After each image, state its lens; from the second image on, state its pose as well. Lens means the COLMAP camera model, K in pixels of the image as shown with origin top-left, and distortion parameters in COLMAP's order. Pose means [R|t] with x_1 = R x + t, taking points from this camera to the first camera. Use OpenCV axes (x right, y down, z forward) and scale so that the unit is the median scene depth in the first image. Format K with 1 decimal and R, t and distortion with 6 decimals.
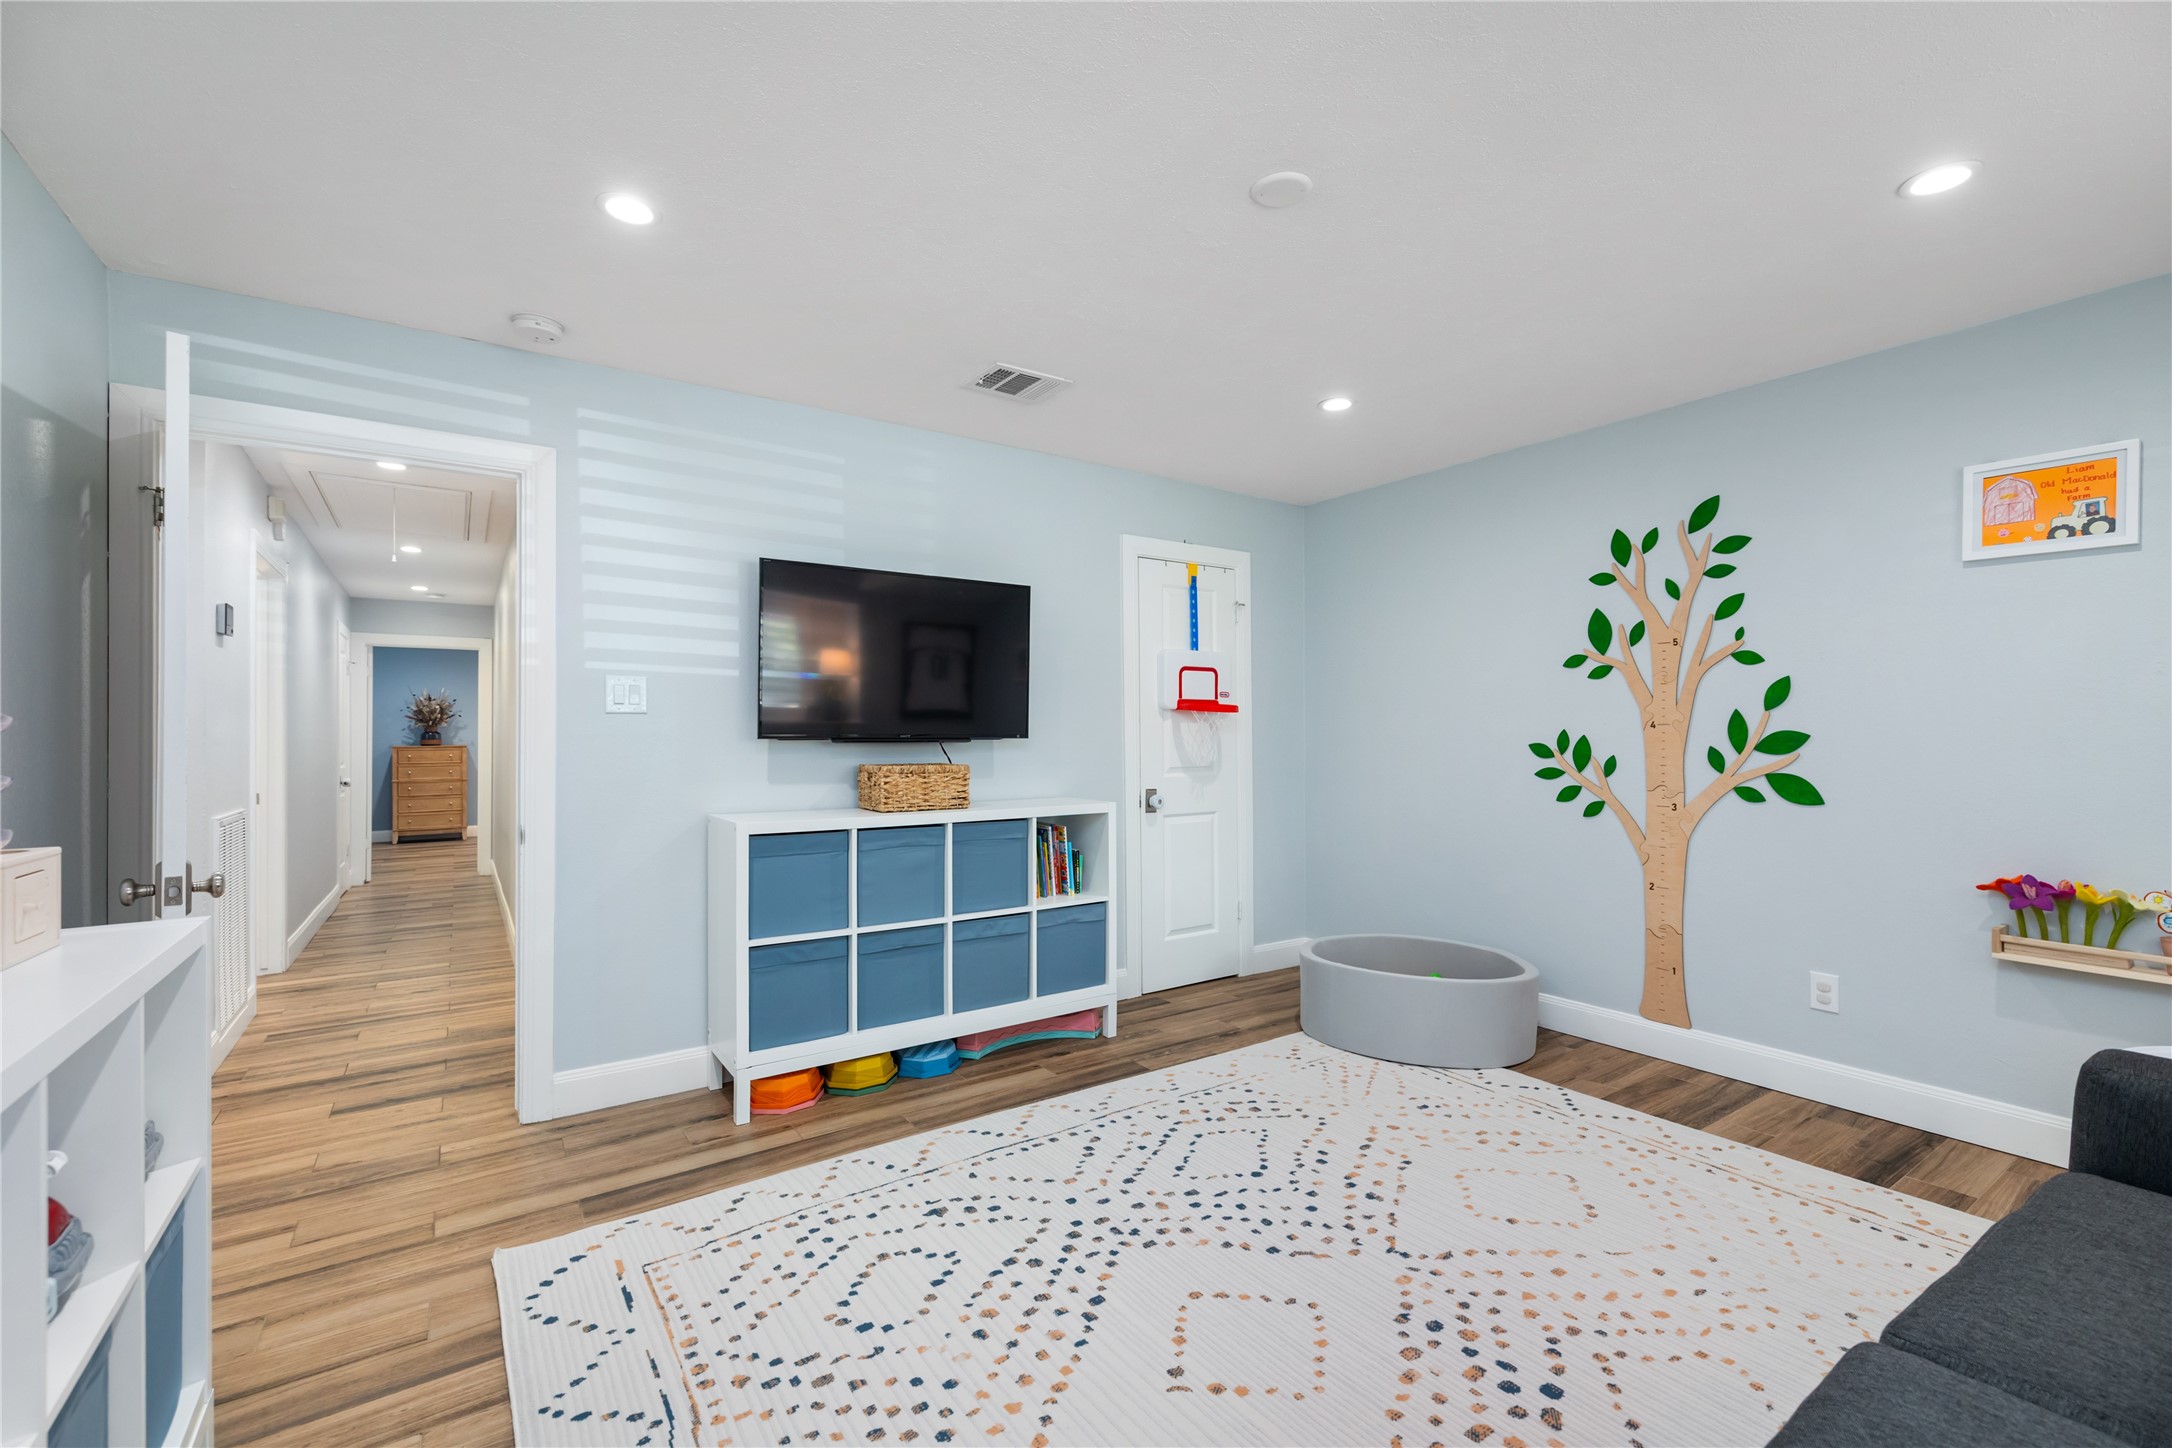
lens RADIAL K [[906.9, 0, 1087.6], [0, 906.9, 733.8], [0, 0, 1]] dist [0.001749, -0.000261]
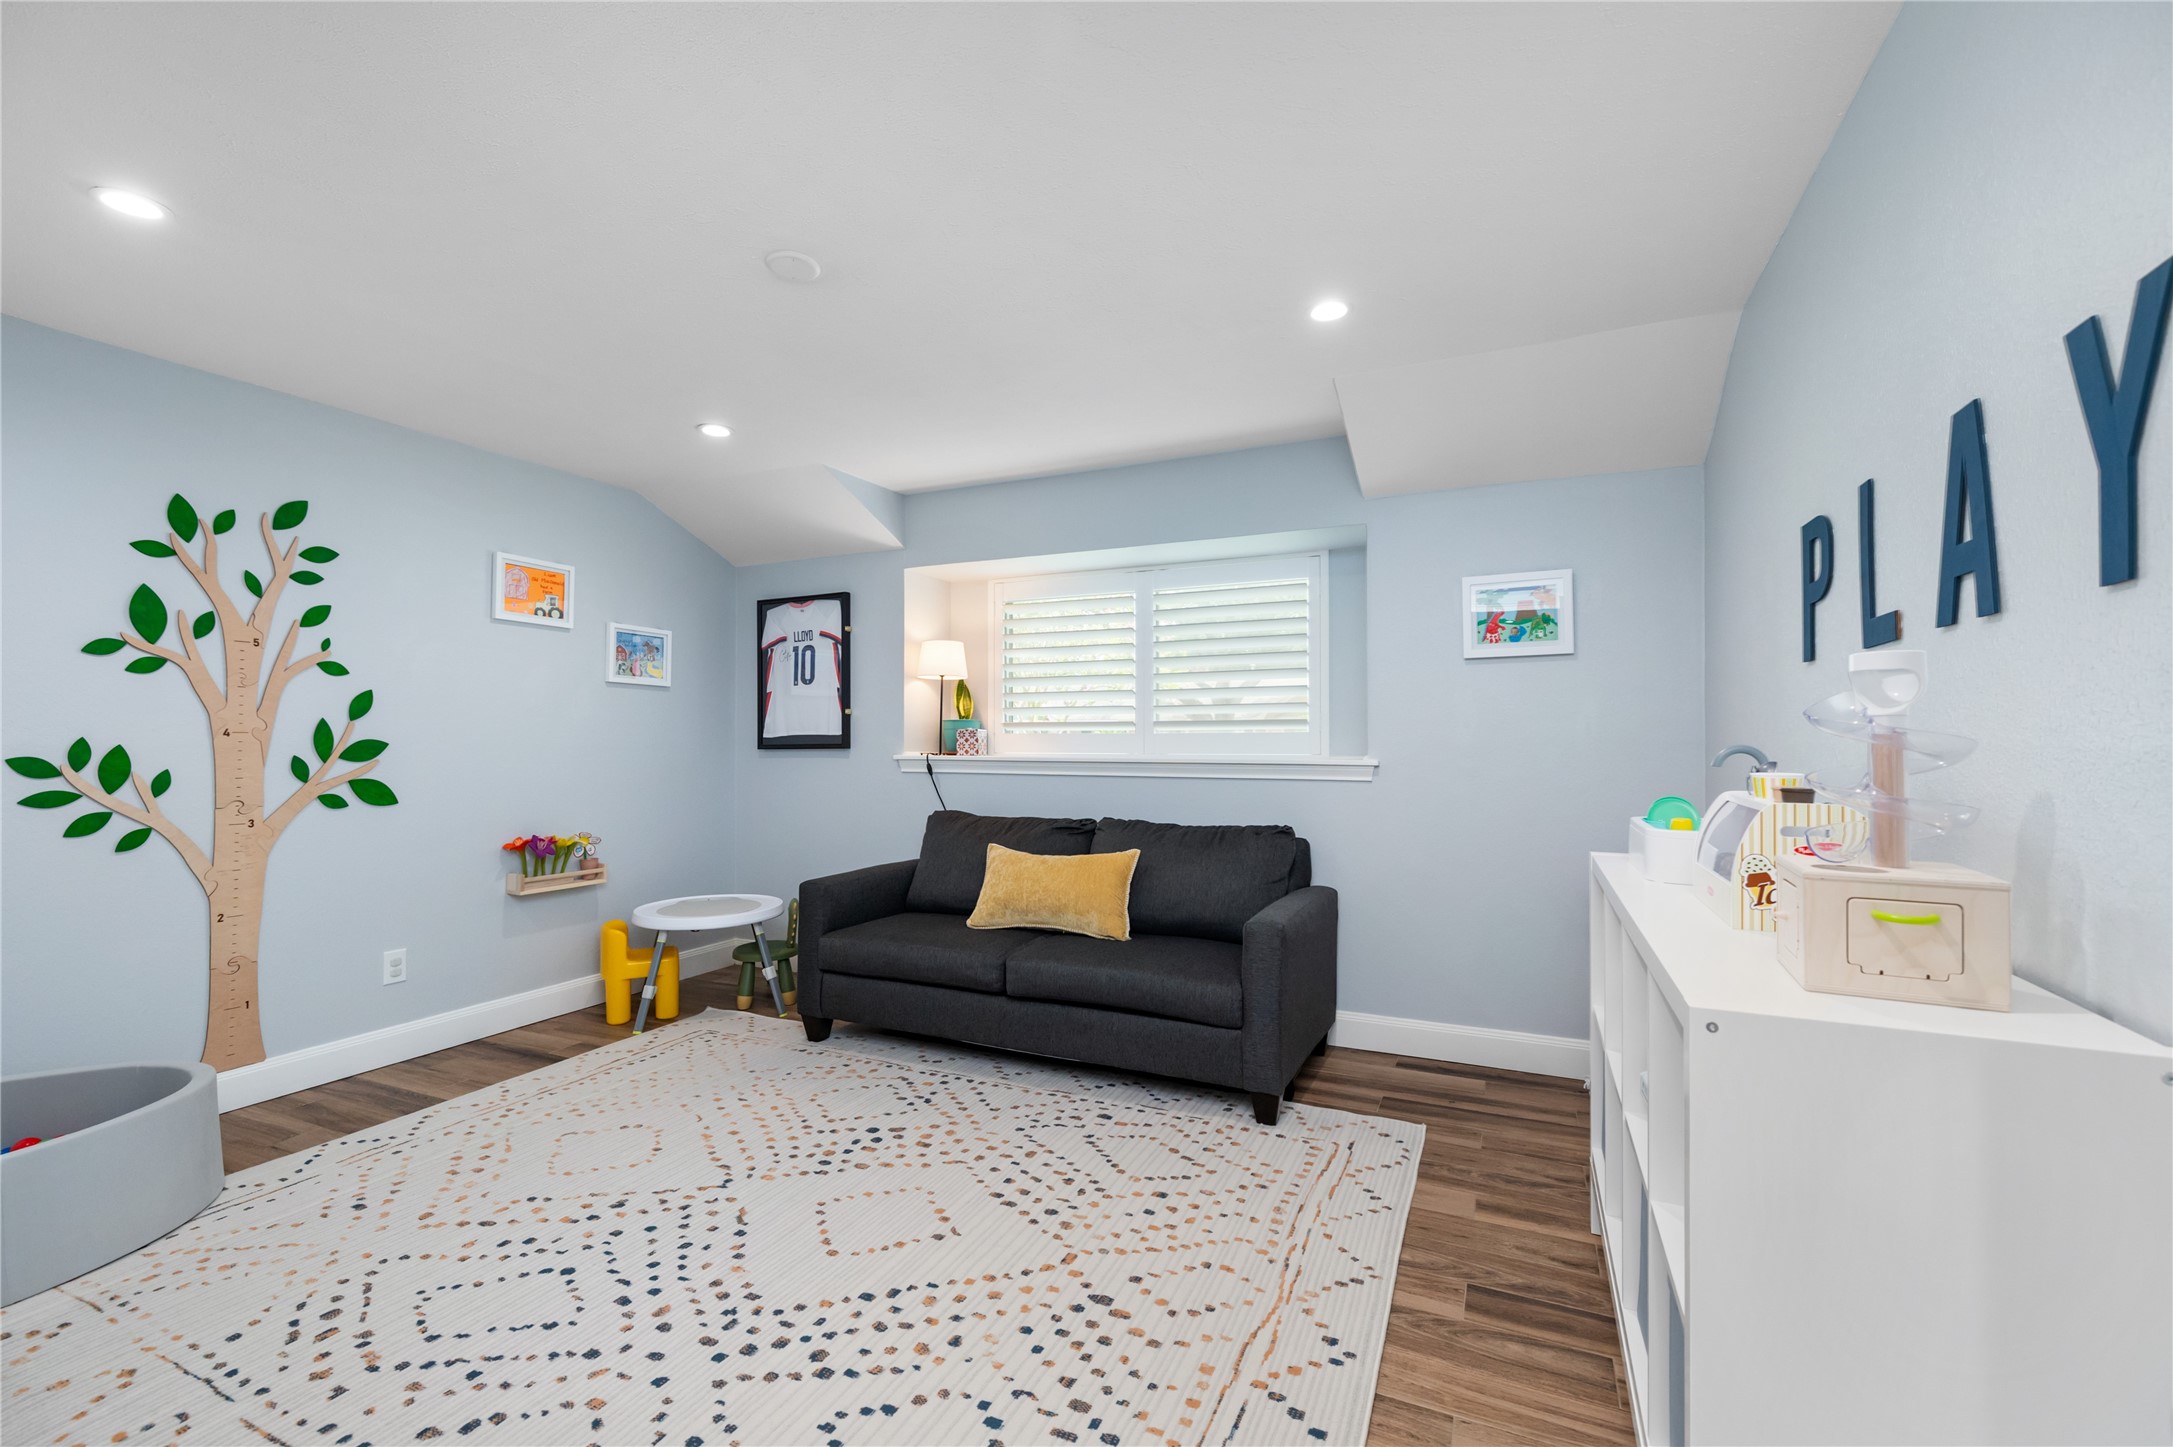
lens RADIAL K [[907.3, 0, 1088.1], [0, 907.3, 733.3], [0, 0, 1]] dist [0.001749, -0.000261]
pose [[-0.495750, 0.009507, 0.868413, -0.623527], [0.004451, 0.999955, -0.008406, 0.002180], [-0.868454, -0.000302, -0.495770, 0.802925]]
